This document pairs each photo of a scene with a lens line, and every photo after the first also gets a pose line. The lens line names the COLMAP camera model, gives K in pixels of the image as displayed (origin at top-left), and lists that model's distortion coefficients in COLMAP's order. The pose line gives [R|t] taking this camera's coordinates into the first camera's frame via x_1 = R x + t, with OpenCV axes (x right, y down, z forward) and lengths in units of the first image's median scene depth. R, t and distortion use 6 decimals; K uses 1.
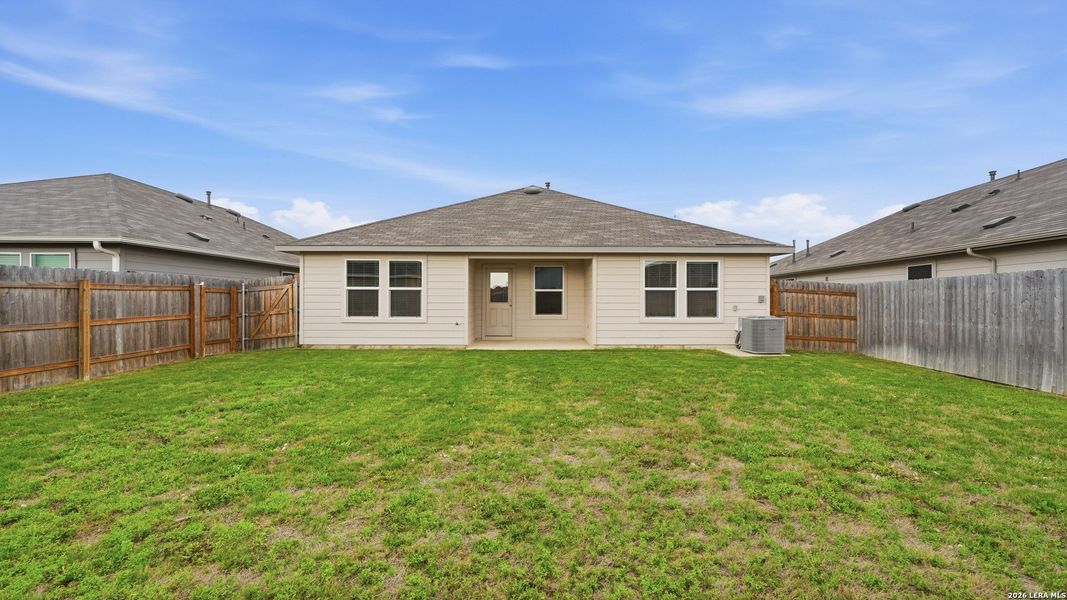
lens RADIAL K [[426.7, 0, 530.6], [0, 426.7, 298.3], [0, 0, 1]] dist [-0.001853, -0.000123]
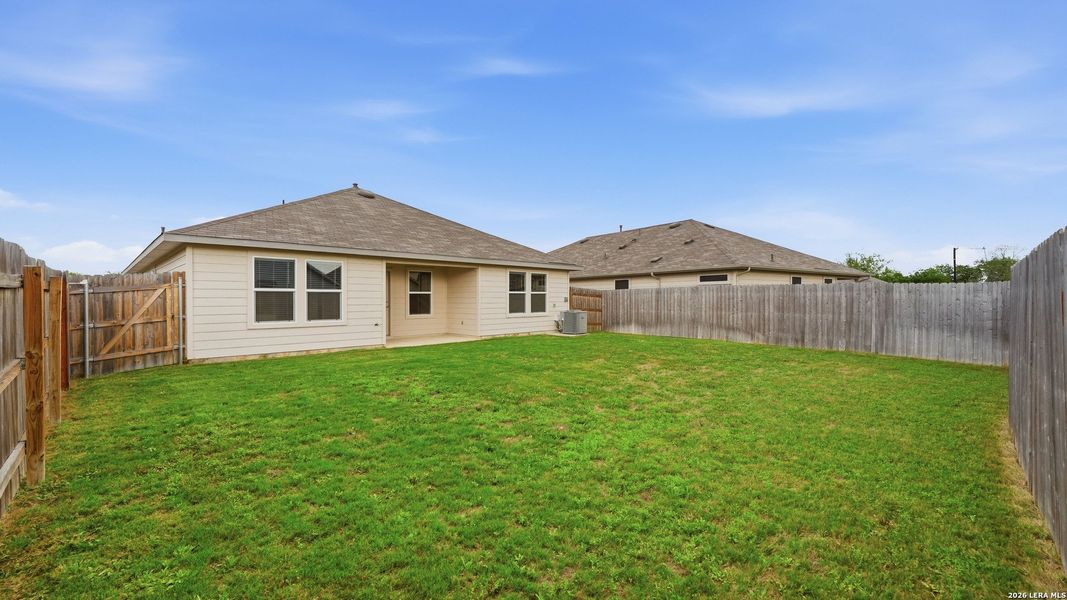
lens RADIAL K [[424.9, 0, 530.0], [0, 424.9, 301.2], [0, 0, 1]] dist [-0.002496, -0.000099]
pose [[0.723567, -0.008516, 0.690201, -0.618947], [0.006503, 0.999964, 0.005520, -0.001014], [-0.690223, 0.000495, 0.723596, -0.013332]]
